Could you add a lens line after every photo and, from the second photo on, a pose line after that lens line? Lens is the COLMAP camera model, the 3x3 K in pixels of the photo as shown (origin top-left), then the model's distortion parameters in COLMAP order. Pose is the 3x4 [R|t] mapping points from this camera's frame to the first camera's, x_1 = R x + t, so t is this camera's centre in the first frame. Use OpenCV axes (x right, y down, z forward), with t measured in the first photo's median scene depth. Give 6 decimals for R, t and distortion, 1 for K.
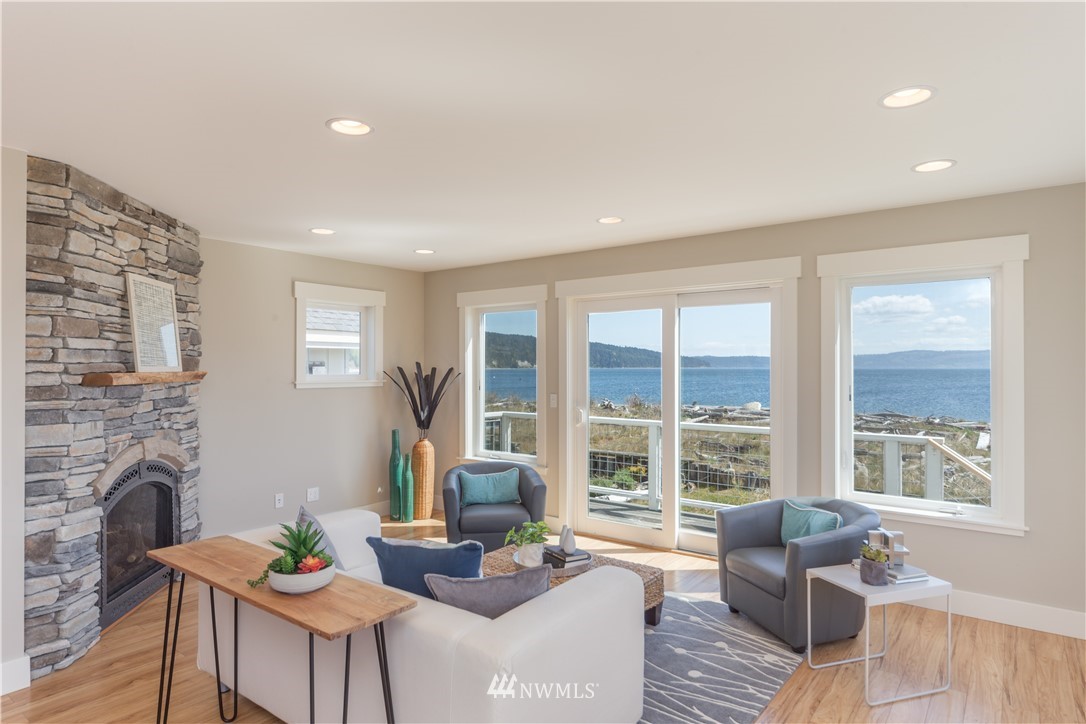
lens RADIAL K [[618.3, 0, 545.1], [0, 618.3, 368.0], [0, 0, 1]] dist [0.003507, -0.000107]
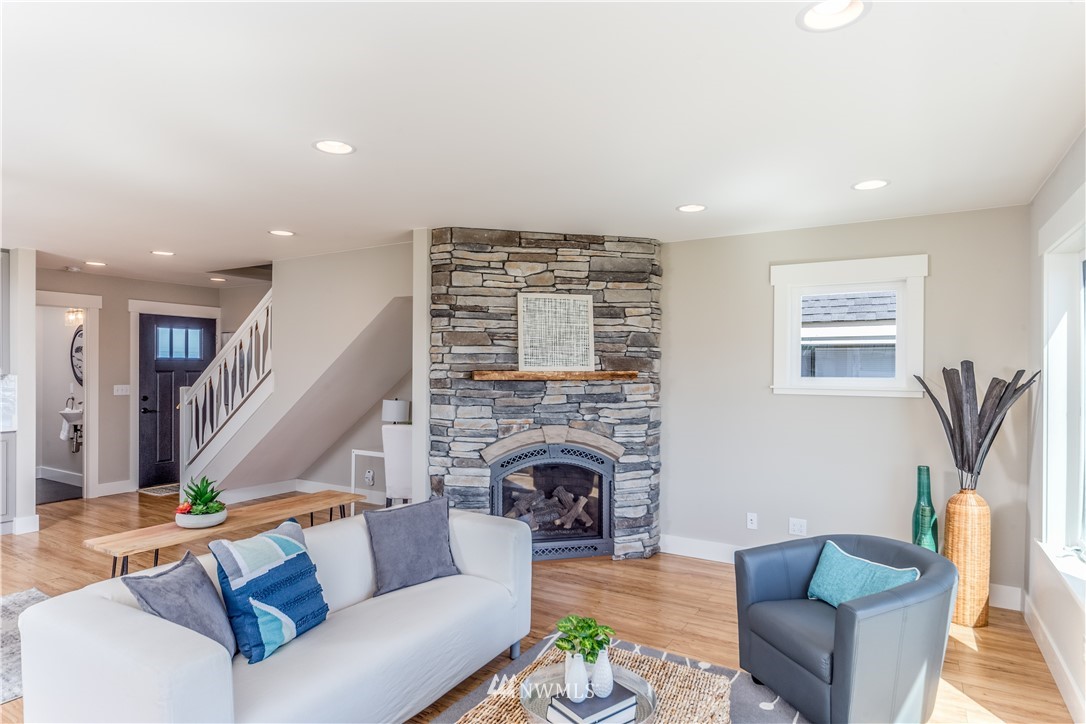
lens RADIAL K [[618.3, 0, 545.1], [0, 618.3, 368.0], [0, 0, 1]] dist [0.003507, -0.000107]
pose [[0.116708, 0.003828, -0.993159, 0.655979], [-0.007489, 0.999968, 0.002974, -0.003378], [0.993138, 0.007091, 0.116733, 0.984726]]
